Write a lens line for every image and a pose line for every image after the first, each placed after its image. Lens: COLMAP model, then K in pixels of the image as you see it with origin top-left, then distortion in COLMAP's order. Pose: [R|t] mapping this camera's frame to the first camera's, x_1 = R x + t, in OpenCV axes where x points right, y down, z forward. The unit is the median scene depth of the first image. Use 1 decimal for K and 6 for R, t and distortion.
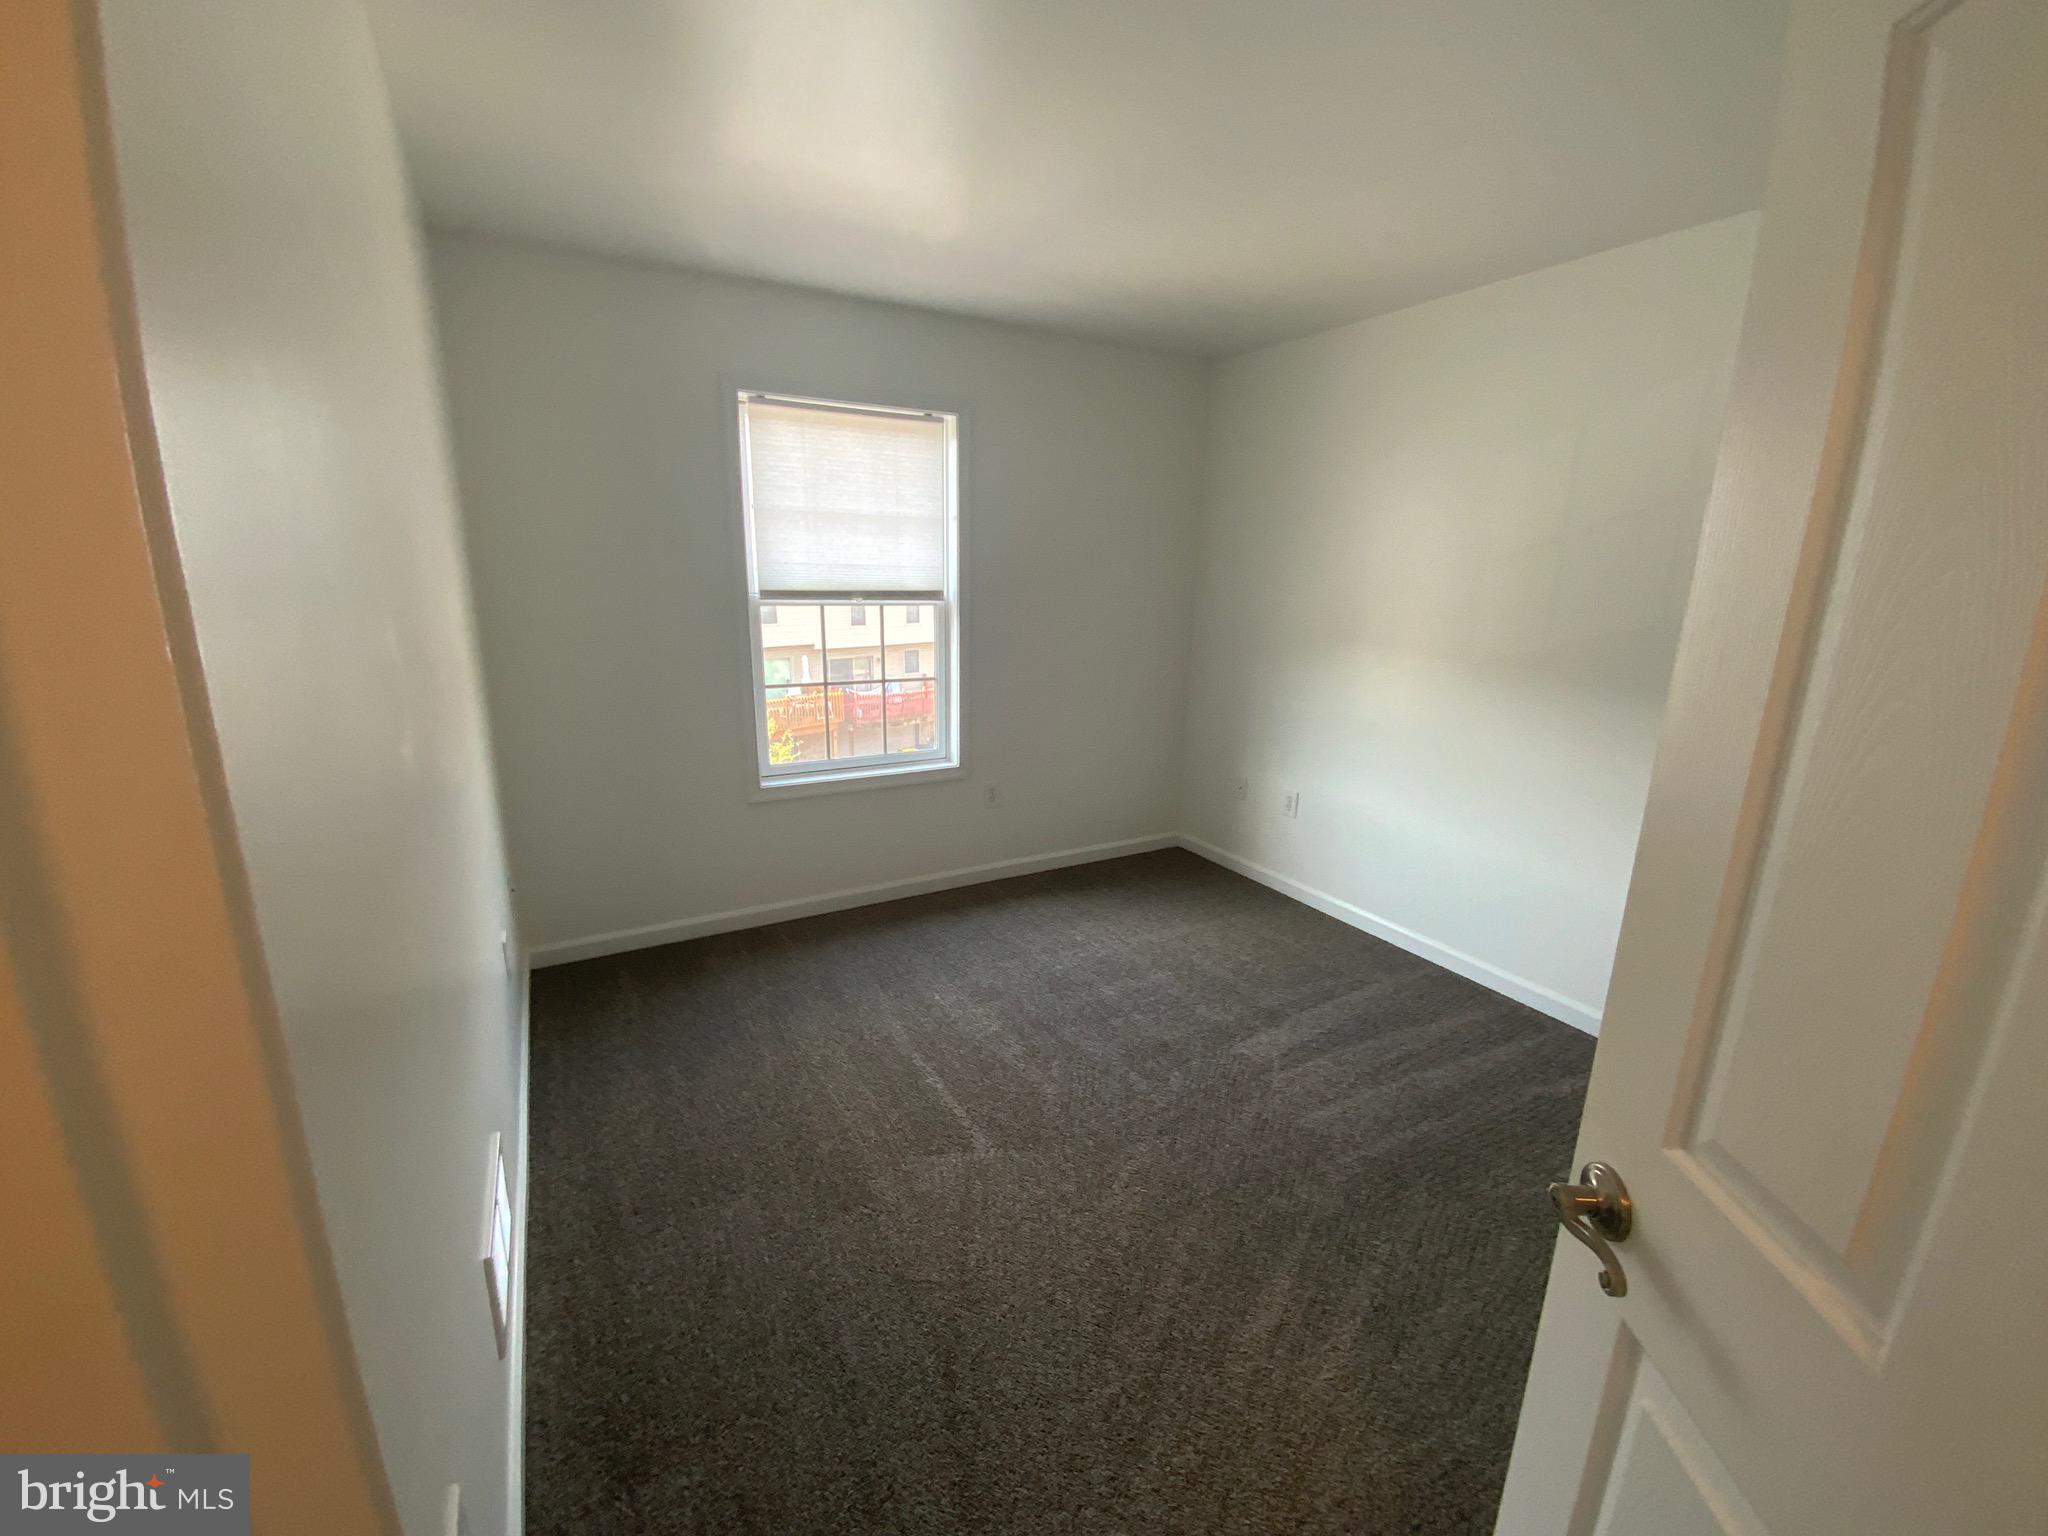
lens RADIAL K [[839.9, 0, 1027.3], [0, 839.9, 768.4], [0, 0, 1]] dist [0.000772, -0.000435]
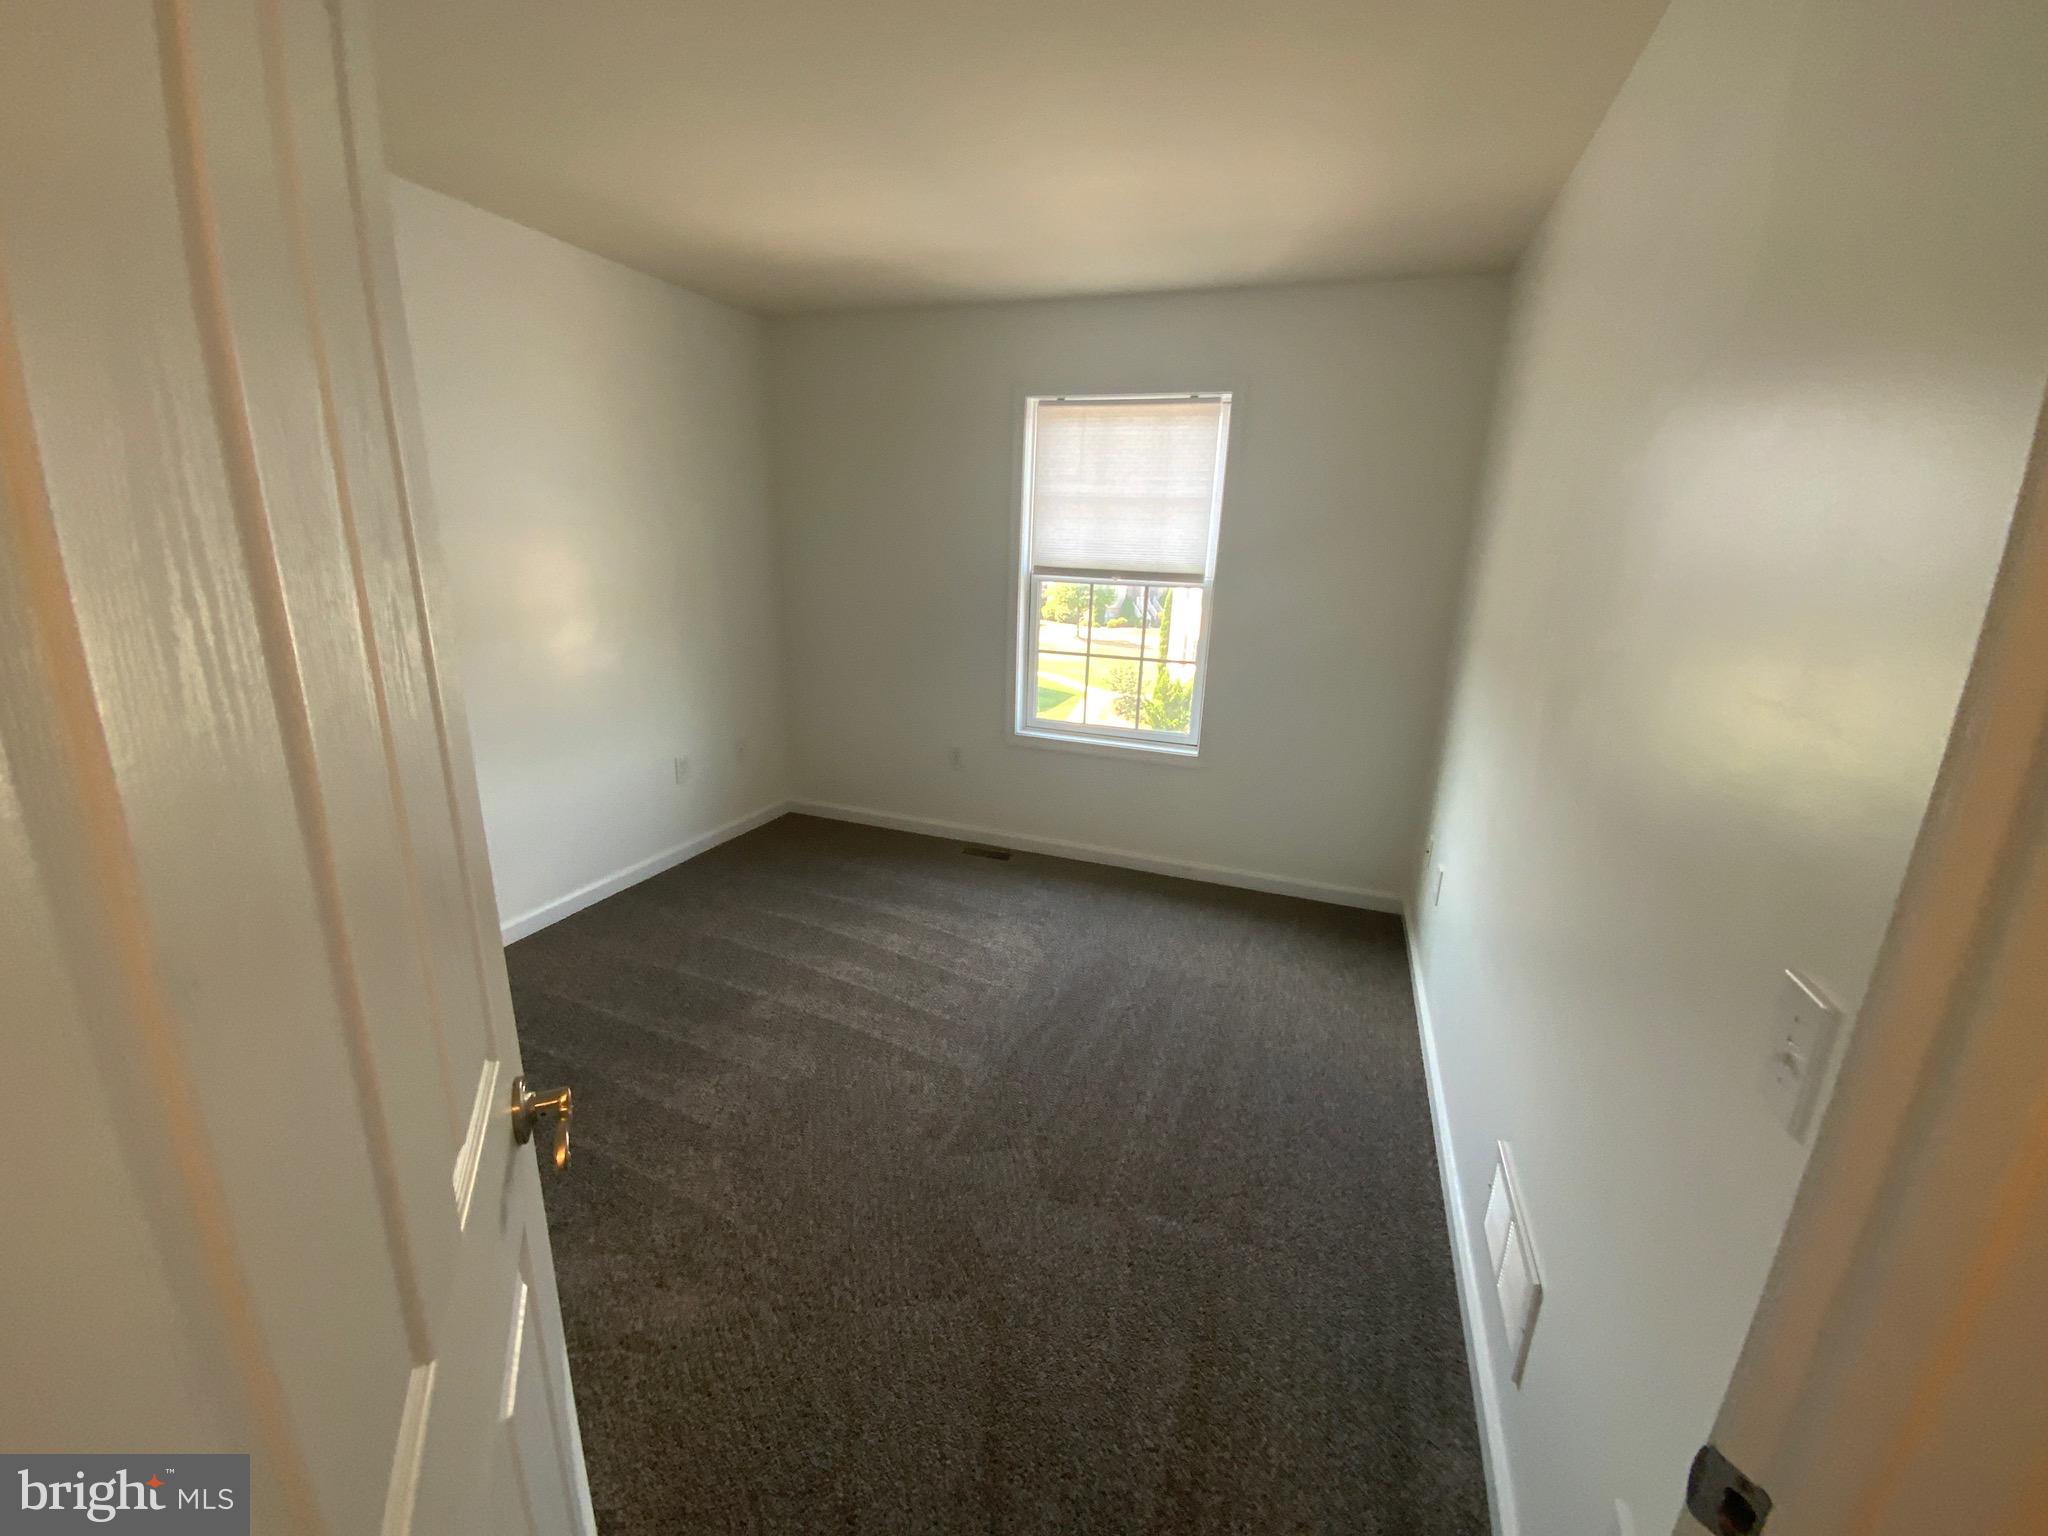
lens RADIAL K [[839.9, 0, 1027.3], [0, 839.9, 768.4], [0, 0, 1]] dist [0.000772, -0.000435]
pose [[0.659007, 0.200209, -0.725001, 0.554306], [-0.196270, 0.976299, 0.091200, -0.039715], [0.726077, 0.082195, 0.682683, 0.205210]]
